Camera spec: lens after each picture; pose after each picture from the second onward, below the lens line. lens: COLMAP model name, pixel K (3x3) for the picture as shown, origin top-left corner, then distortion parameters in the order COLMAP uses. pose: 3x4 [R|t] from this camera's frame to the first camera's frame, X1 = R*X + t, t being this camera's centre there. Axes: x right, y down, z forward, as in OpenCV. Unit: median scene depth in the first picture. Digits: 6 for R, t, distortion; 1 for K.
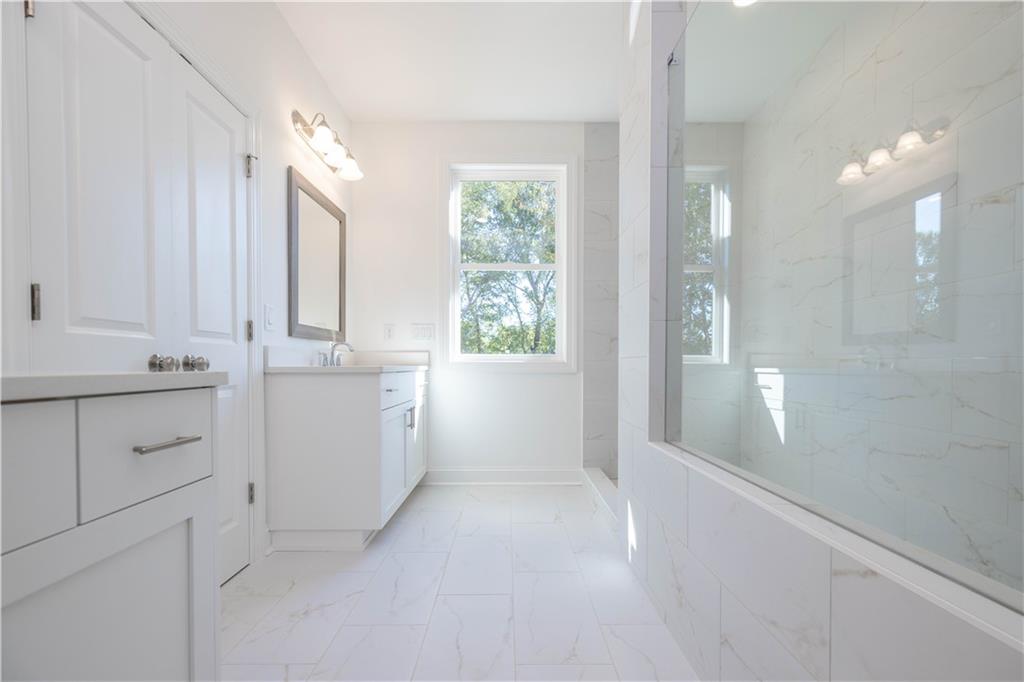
lens RADIAL K [[438.4, 0, 513.9], [0, 438.4, 340.8], [0, 0, 1]] dist [0.001548, 0.000046]
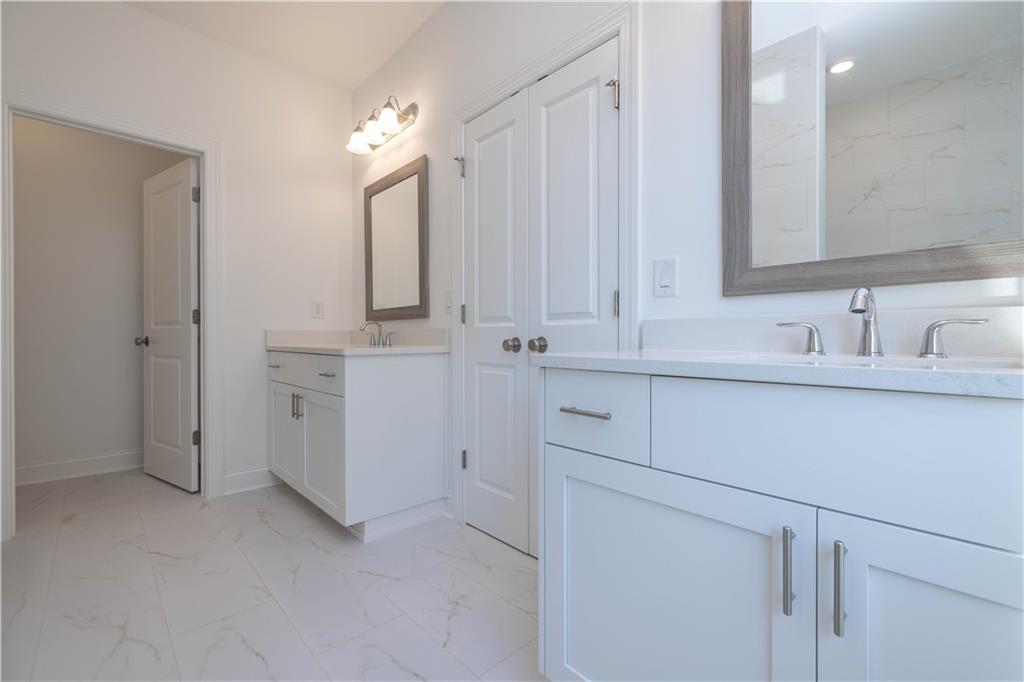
lens RADIAL K [[442.2, 0, 512.0], [0, 442.2, 341.0], [0, 0, 1]] dist [-0.038990, -0.000021]
pose [[-0.729356, -0.002734, -0.684129, 0.091663], [0.034846, 0.998546, -0.041139, 0.092620], [0.683246, -0.053844, -0.728200, 1.917595]]
